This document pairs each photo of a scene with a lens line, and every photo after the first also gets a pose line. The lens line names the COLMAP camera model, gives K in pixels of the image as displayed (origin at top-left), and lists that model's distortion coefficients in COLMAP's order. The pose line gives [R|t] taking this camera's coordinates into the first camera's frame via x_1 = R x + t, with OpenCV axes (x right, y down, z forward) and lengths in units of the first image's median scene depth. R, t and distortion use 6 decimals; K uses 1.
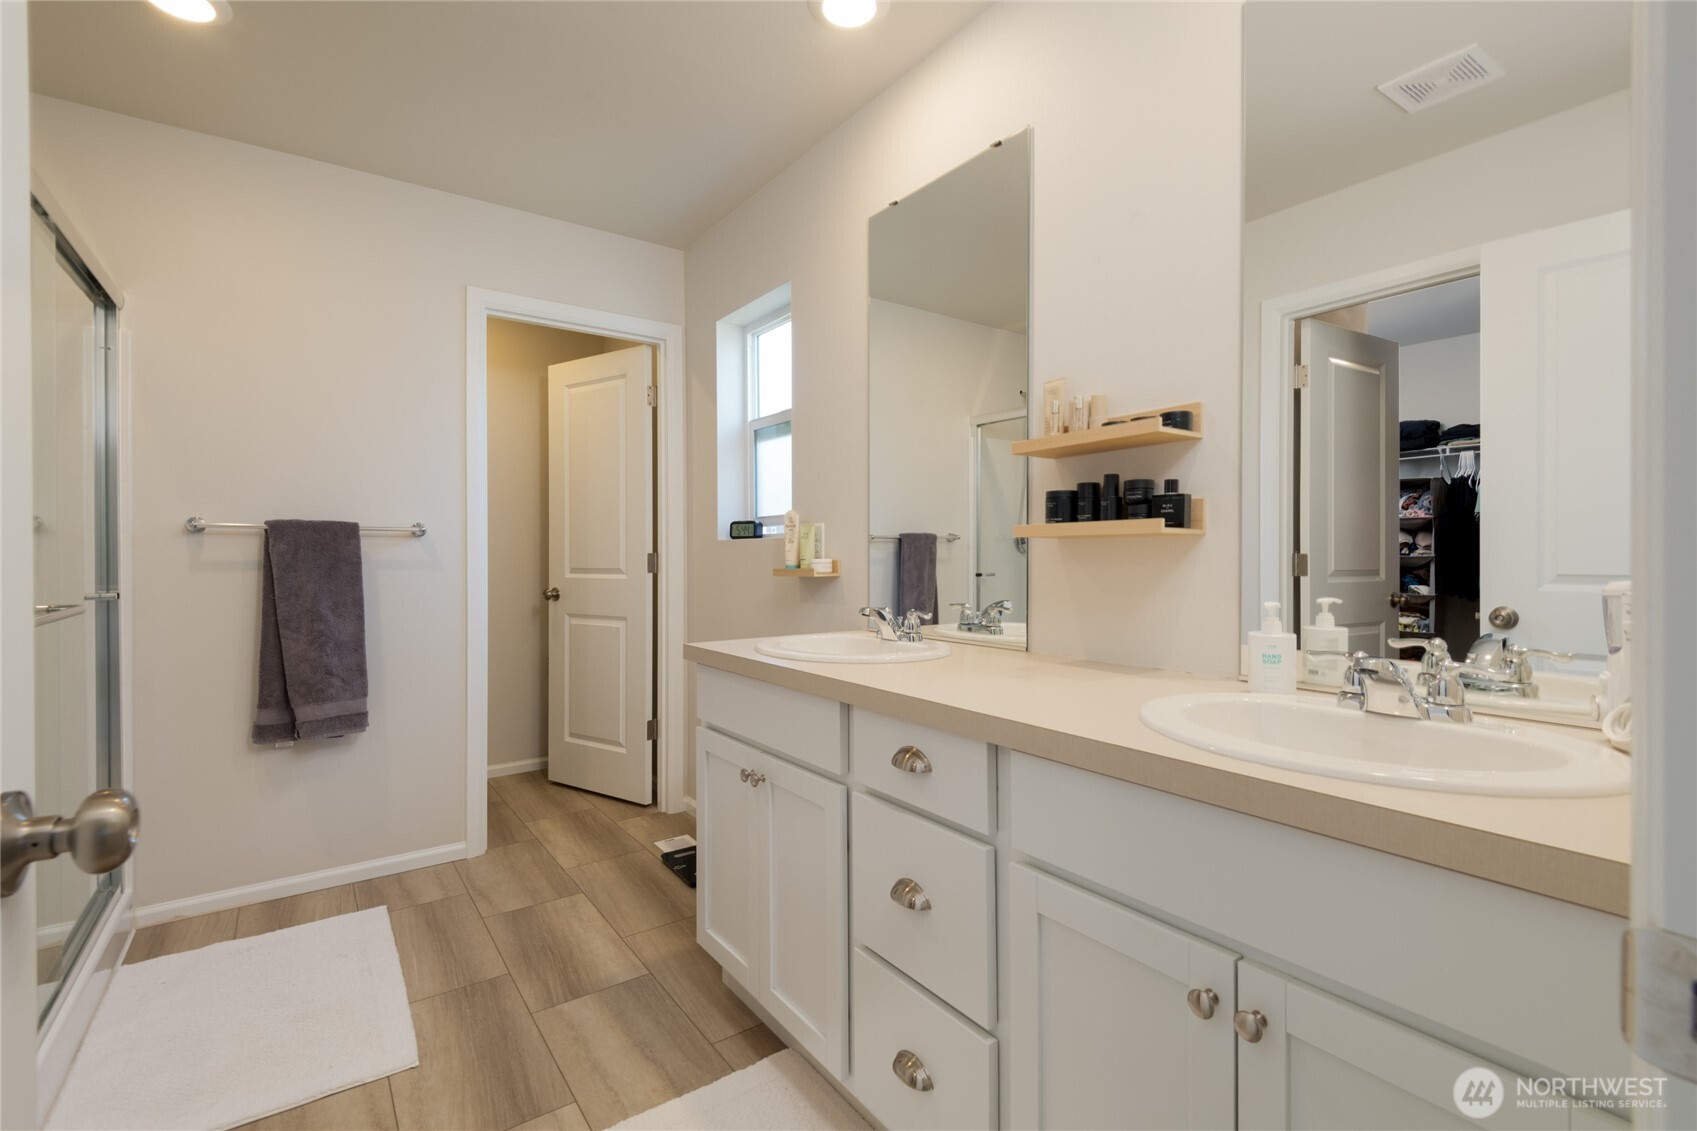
lens RADIAL K [[755.0, 0, 850.8], [0, 755.0, 559.7], [0, 0, 1]] dist [0.032861, -0.021354]
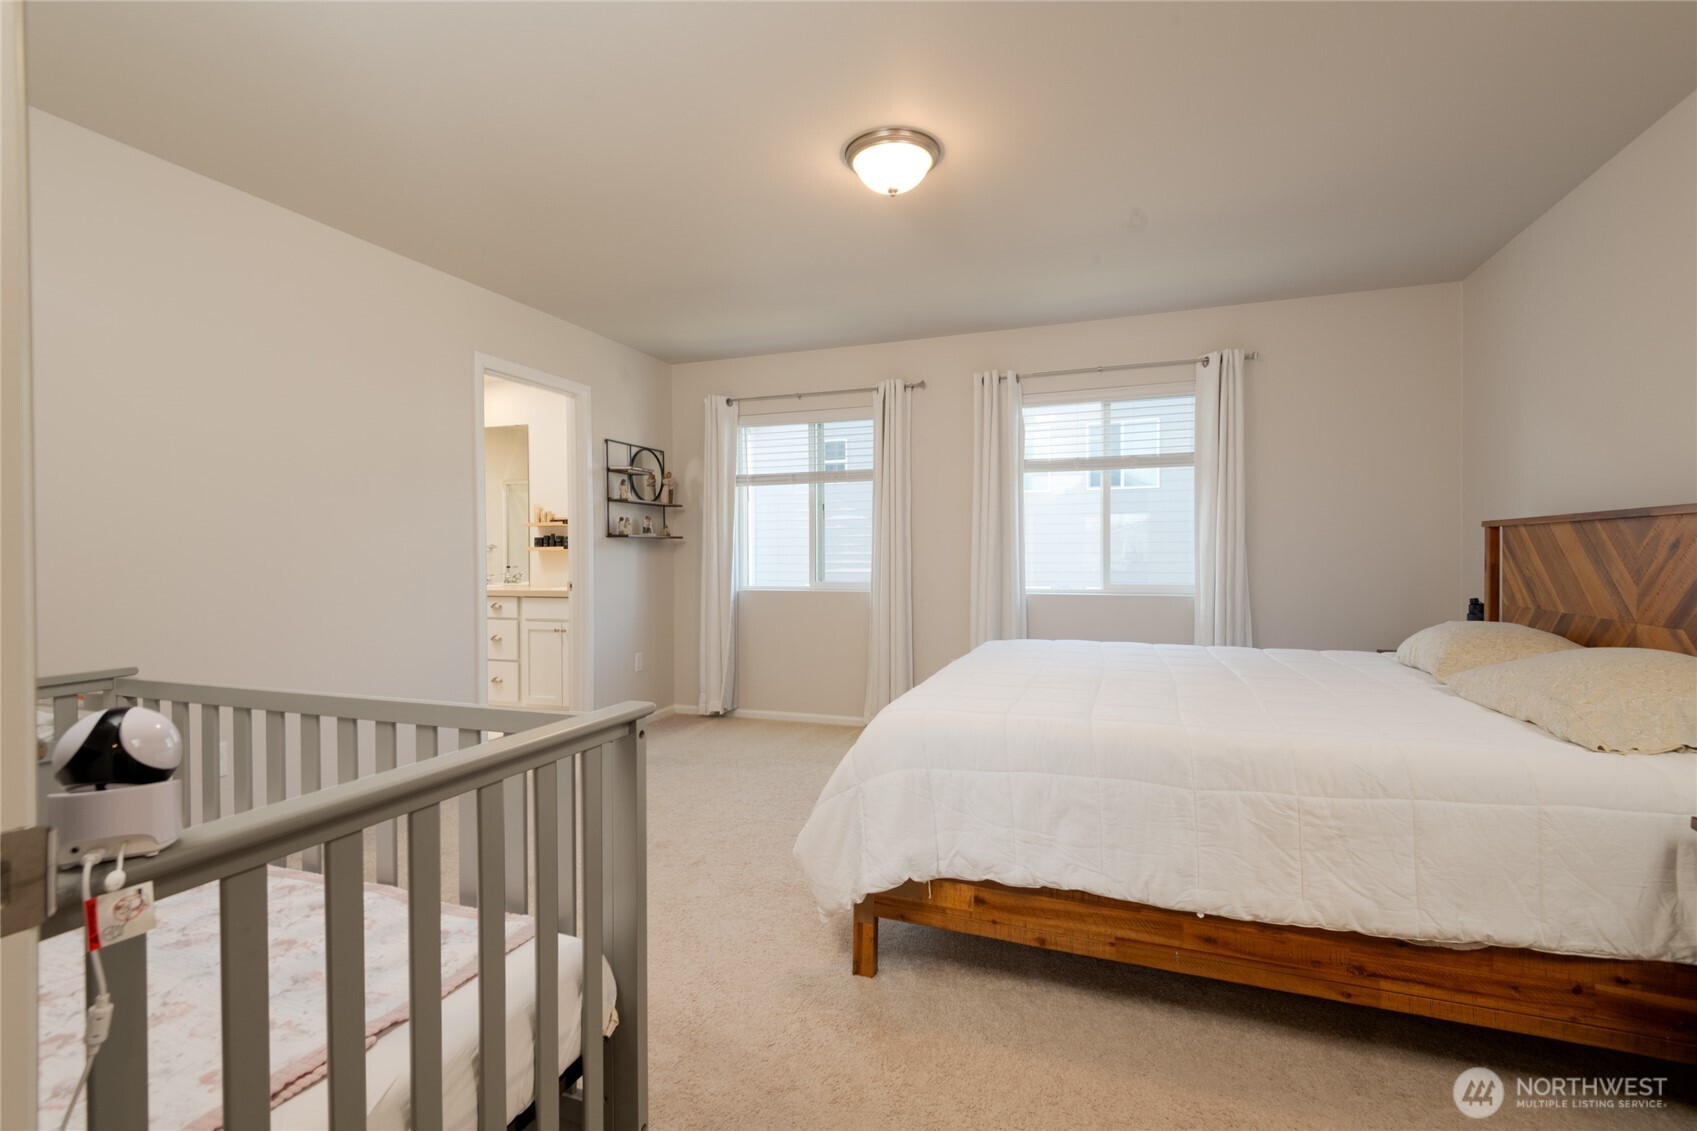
lens RADIAL K [[762.4, 0, 853.4], [0, 762.4, 558.6], [0, 0, 1]] dist [0.035289, -0.022602]
pose [[0.822935, -0.002389, 0.568130, -0.568350], [0.004383, 0.999988, -0.002143, 0.020758], [-0.568118, 0.004254, 0.822936, -2.893727]]
